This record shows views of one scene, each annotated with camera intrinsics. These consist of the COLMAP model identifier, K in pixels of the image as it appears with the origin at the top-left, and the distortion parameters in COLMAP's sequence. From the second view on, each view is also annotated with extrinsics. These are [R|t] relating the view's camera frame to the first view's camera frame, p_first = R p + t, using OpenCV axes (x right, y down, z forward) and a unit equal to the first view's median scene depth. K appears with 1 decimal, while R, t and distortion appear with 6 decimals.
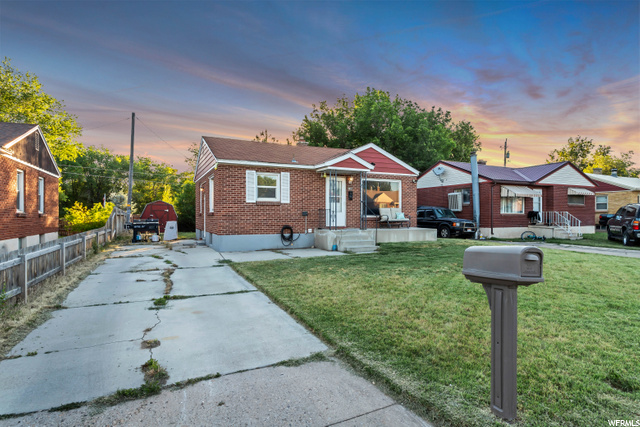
lens RADIAL K [[343.3, 0, 324.0], [0, 343.3, 212.4], [0, 0, 1]] dist [0.001044, -0.000036]
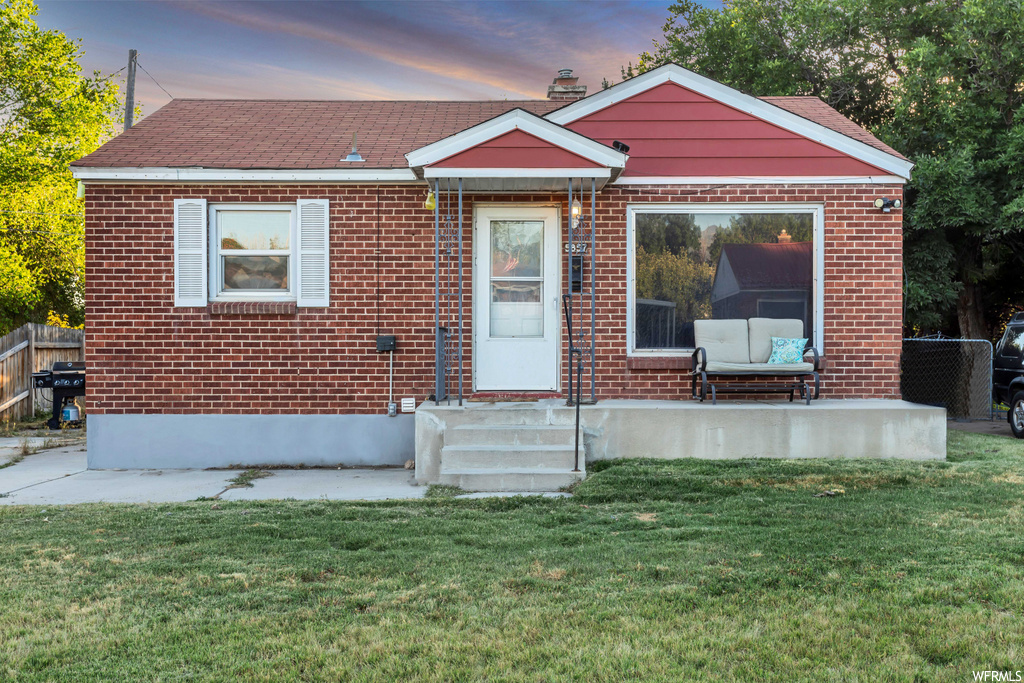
lens RADIAL K [[1141.9, 0, 510.3], [0, 1141.9, 342.2], [0, 0, 1]] dist [0.010248, 0.000000]
pose [[0.896673, -0.001555, -0.442690, 0.442091], [0.003887, 0.999983, 0.004361, -0.001077], [0.442676, -0.005631, 0.896664, 0.210438]]
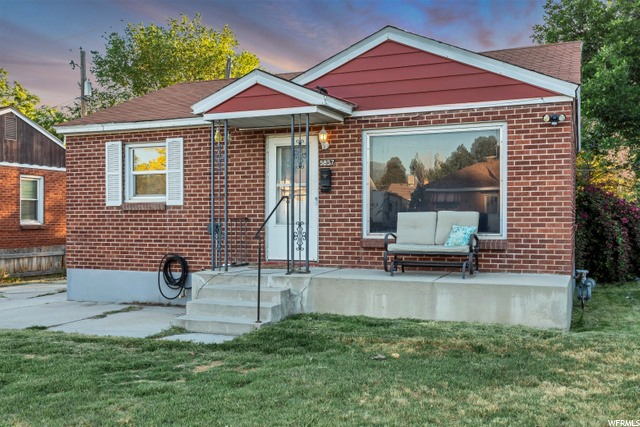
lens RADIAL K [[641.8, 0, 319.6], [0, 641.8, 216.1], [0, 0, 1]] dist [0.002013, 0.000000]
pose [[0.650914, -0.003871, -0.759142, 0.642852], [0.008654, 0.999960, 0.002321, -0.012538], [0.759102, -0.008081, 0.650921, 0.568297]]
